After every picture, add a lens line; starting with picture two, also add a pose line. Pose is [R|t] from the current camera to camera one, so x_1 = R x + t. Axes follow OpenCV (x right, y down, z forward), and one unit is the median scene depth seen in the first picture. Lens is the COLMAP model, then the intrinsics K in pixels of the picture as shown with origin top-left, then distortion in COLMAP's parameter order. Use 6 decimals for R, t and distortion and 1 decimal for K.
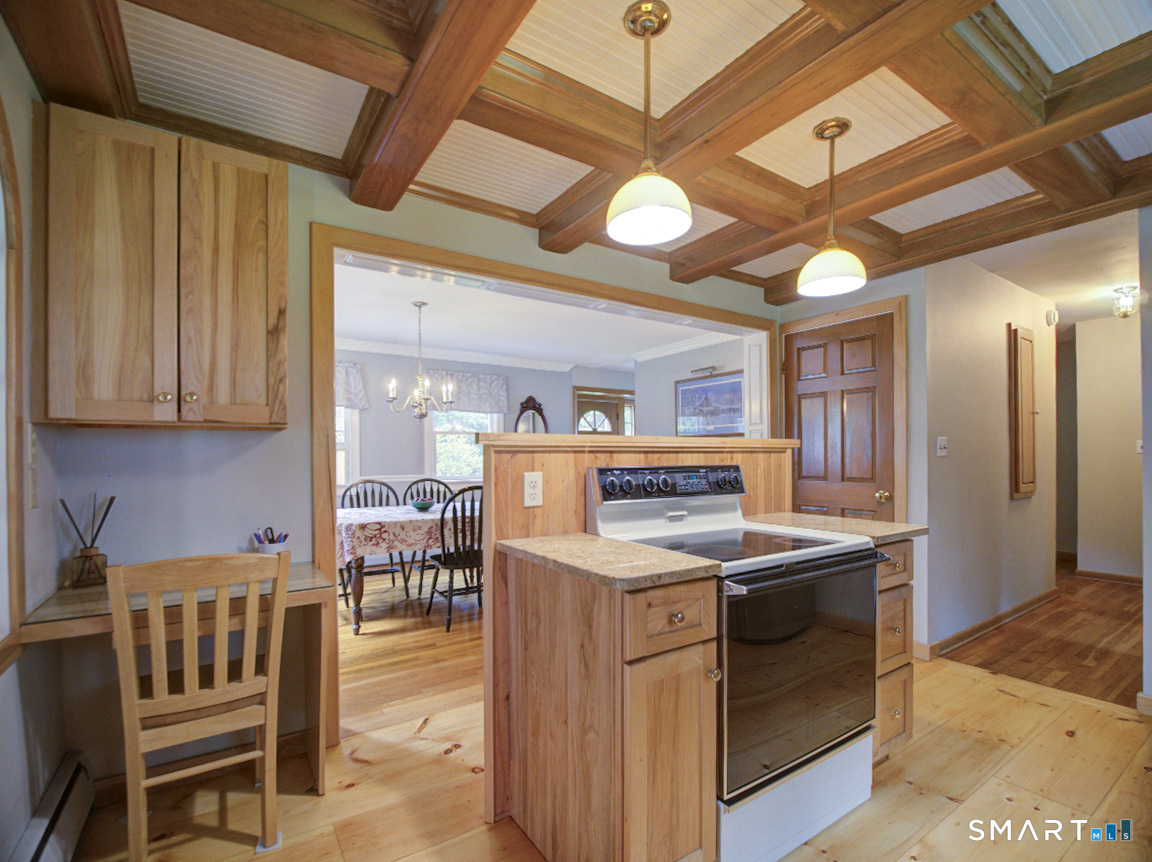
lens RADIAL K [[534.6, 0, 578.9], [0, 534.6, 463.2], [0, 0, 1]] dist [-0.016501, 0.000041]
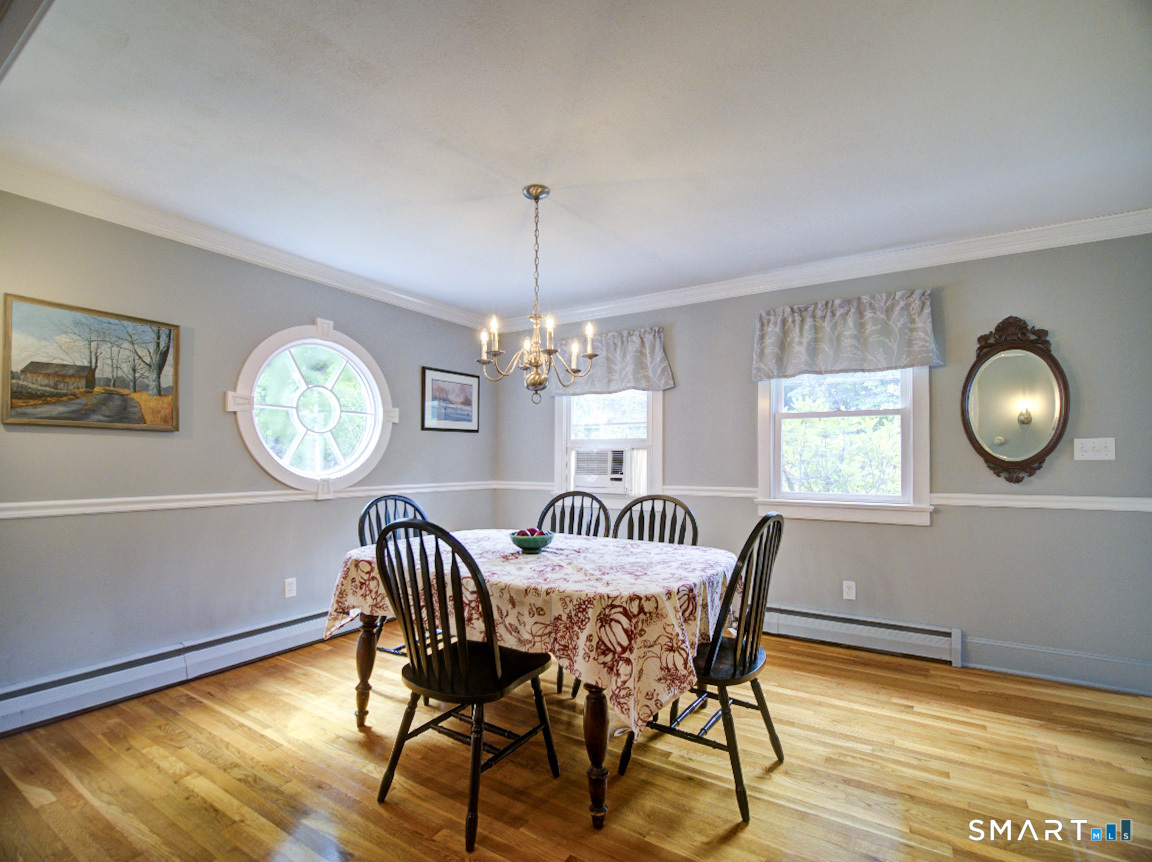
lens RADIAL K [[531.6, 0, 574.9], [0, 531.6, 450.6], [0, 0, 1]] dist [-0.011742, -0.000954]
pose [[0.404671, -0.013537, -0.914362, 0.466277], [-0.013380, 0.999696, -0.020722, -0.014298], [0.914364, 0.020620, 0.404367, 1.557057]]
